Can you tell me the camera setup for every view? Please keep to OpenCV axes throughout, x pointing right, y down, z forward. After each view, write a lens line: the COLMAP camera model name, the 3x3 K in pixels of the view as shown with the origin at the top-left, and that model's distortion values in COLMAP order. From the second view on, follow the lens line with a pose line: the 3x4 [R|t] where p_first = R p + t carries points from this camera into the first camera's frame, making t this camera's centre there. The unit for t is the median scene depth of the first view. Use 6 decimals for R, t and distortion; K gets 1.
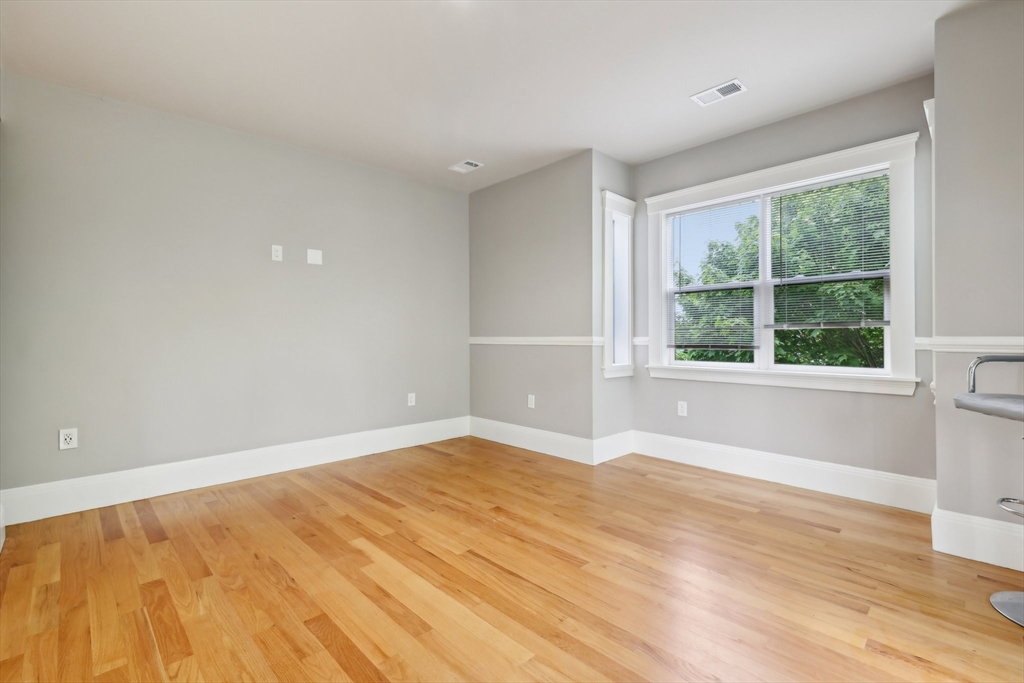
lens RADIAL K [[455.0, 0, 512.0], [0, 455.0, 341.5], [0, 0, 1]] dist [0.005796, 0.000122]
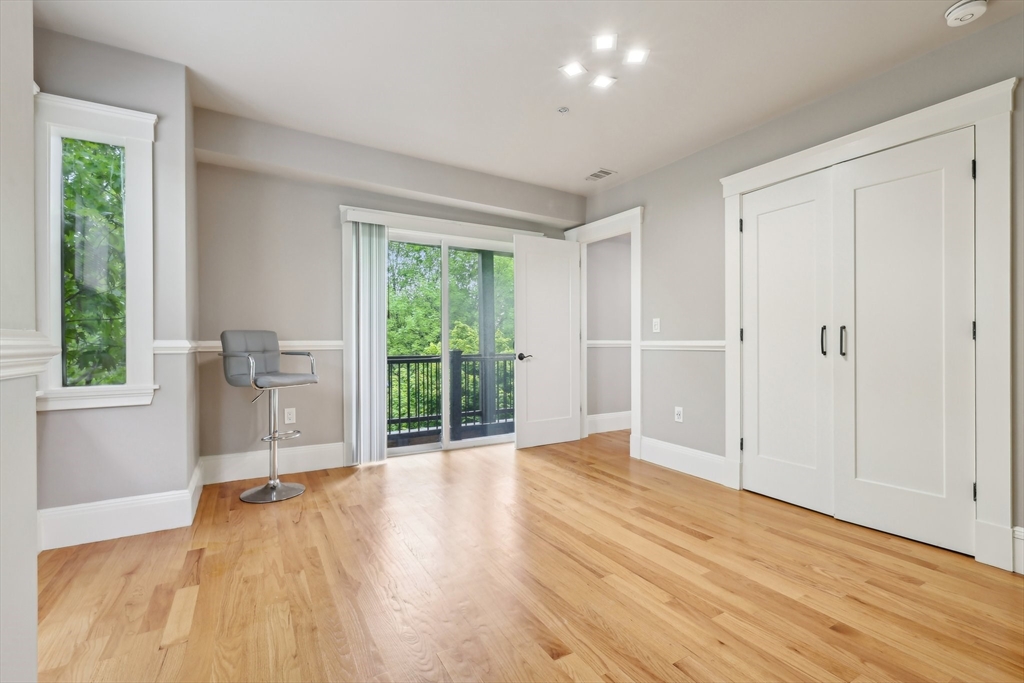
lens RADIAL K [[455.0, 0, 512.0], [0, 455.0, 341.5], [0, 0, 1]] dist [0.005796, 0.000122]
pose [[-0.968670, 0.000691, 0.248349, -0.140158], [0.002639, 0.999968, 0.007513, -0.014163], [-0.248336, 0.007933, -0.968641, 1.829161]]
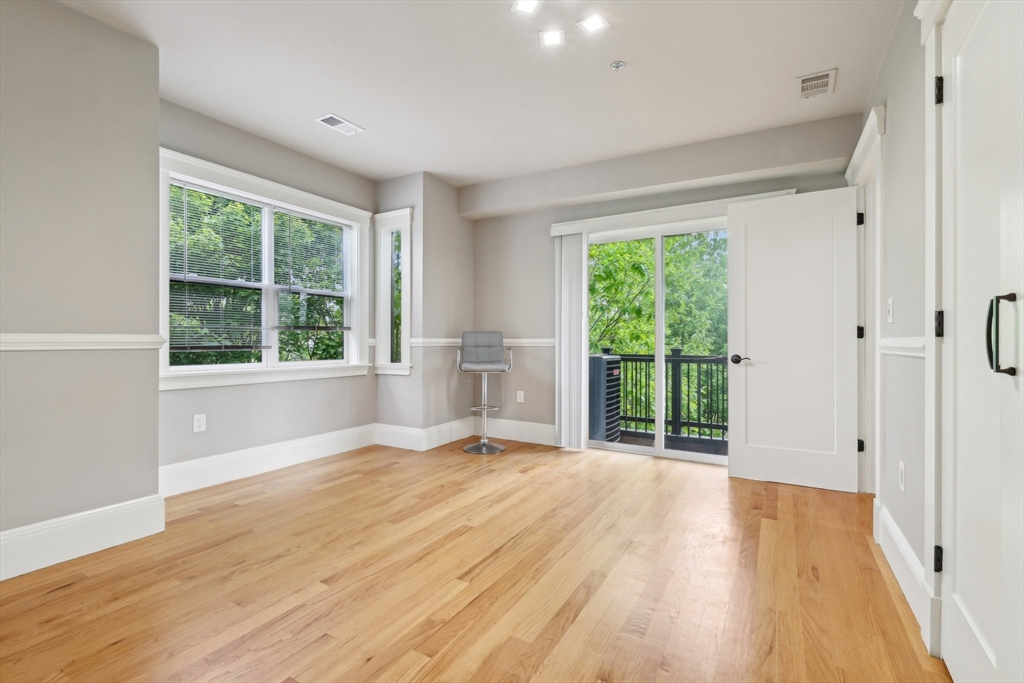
lens RADIAL K [[450.1, 0, 512.0], [0, 450.1, 341.5], [0, 0, 1]] dist [0.000771, 0.000073]
pose [[-0.256488, -0.003999, 0.966539, -0.921923], [0.003925, 0.999979, 0.005179, -0.005744], [-0.966539, 0.005122, -0.256467, 1.072650]]
